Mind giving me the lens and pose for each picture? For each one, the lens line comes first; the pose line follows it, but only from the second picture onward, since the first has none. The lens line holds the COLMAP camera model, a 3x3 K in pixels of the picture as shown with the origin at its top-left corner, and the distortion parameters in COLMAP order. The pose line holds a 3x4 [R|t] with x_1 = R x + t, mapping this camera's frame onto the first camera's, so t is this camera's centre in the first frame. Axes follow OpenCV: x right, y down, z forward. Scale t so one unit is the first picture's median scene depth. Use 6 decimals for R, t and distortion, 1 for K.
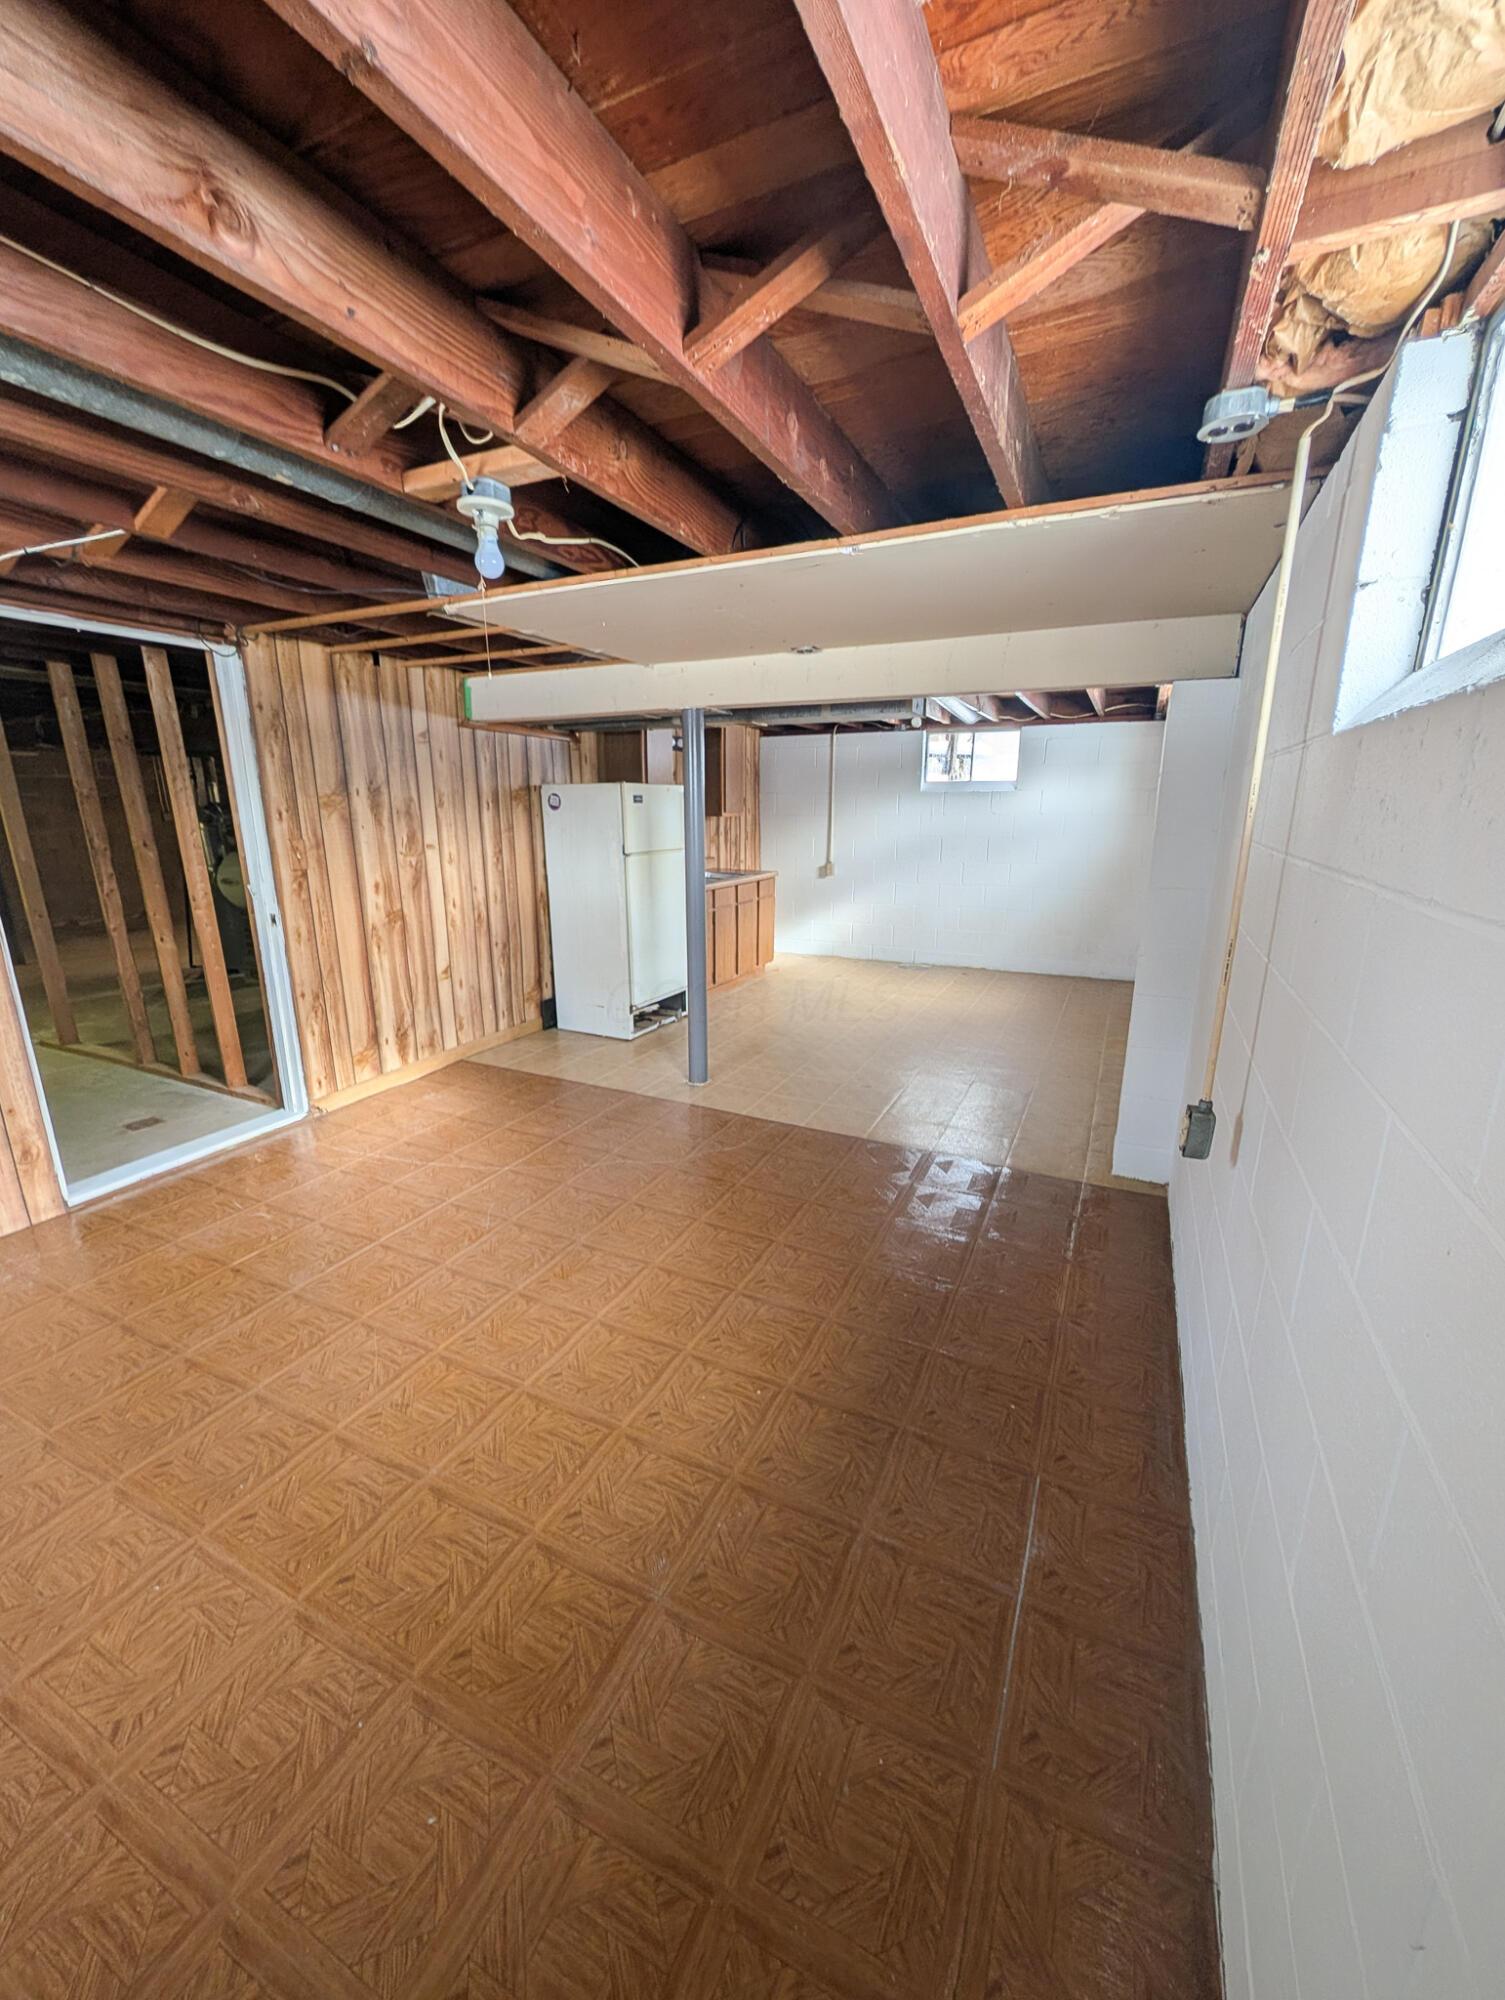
lens RADIAL K [[757.2, 0, 767.0], [0, 757.2, 994.4], [0, 0, 1]] dist [-0.000571, 0.000440]
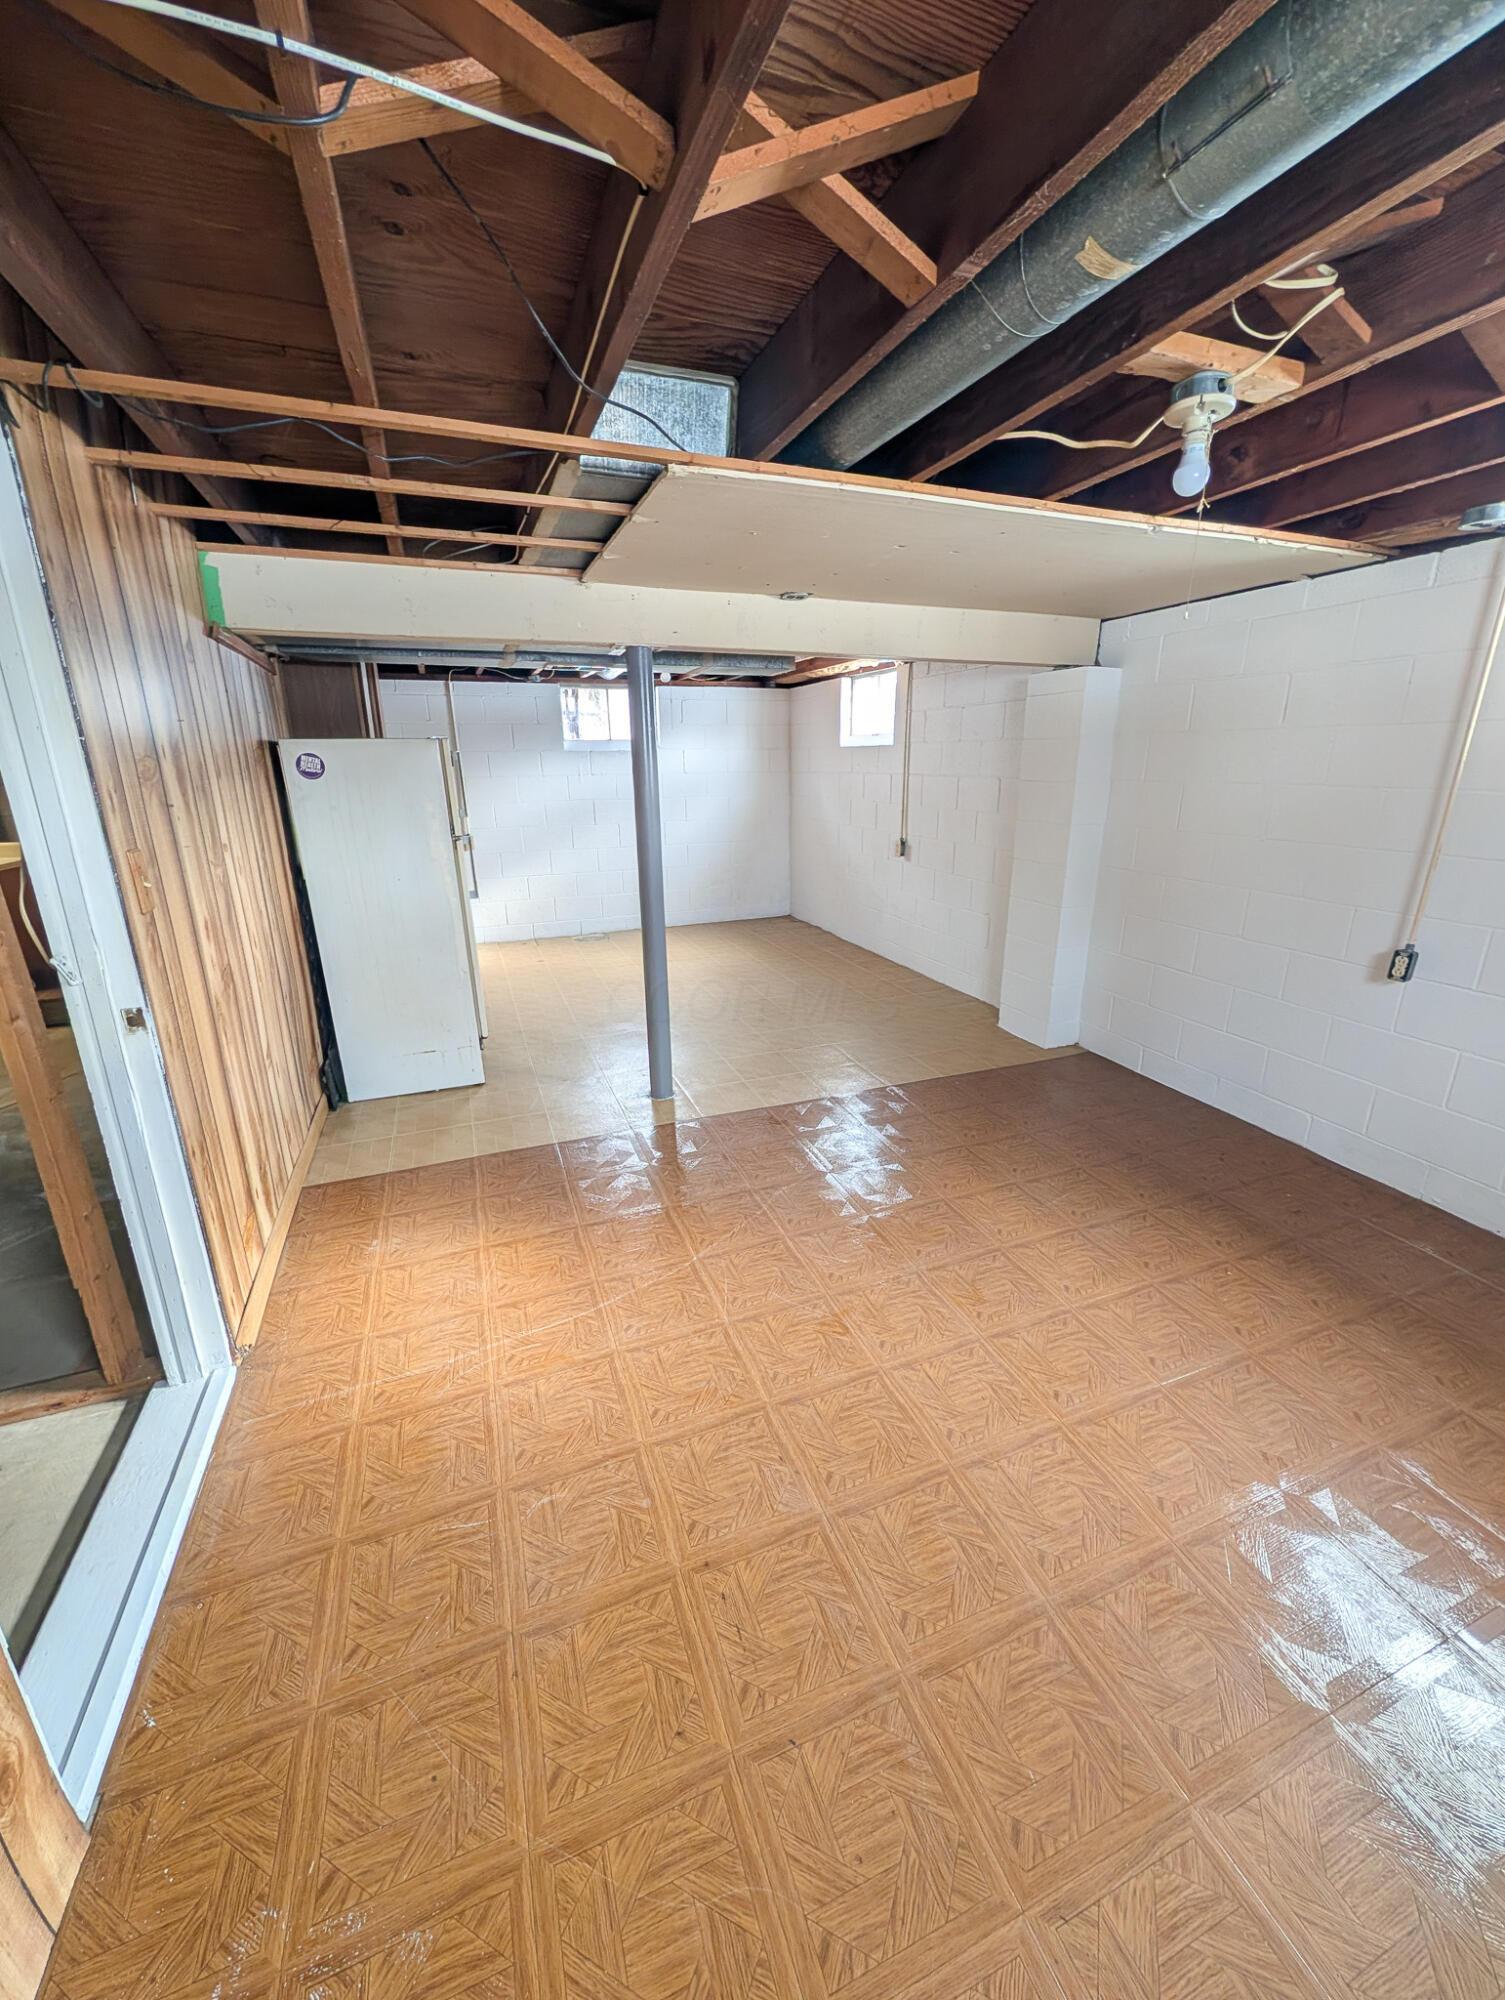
lens RADIAL K [[757.2, 0, 751.3], [0, 757.2, 997.2], [0, 0, 1]] dist [-0.000571, 0.000440]
pose [[0.692966, -0.223005, 0.685614, -0.710165], [0.186261, 0.974052, 0.128564, -0.102425], [-0.696494, 0.038613, 0.716523, 0.382152]]
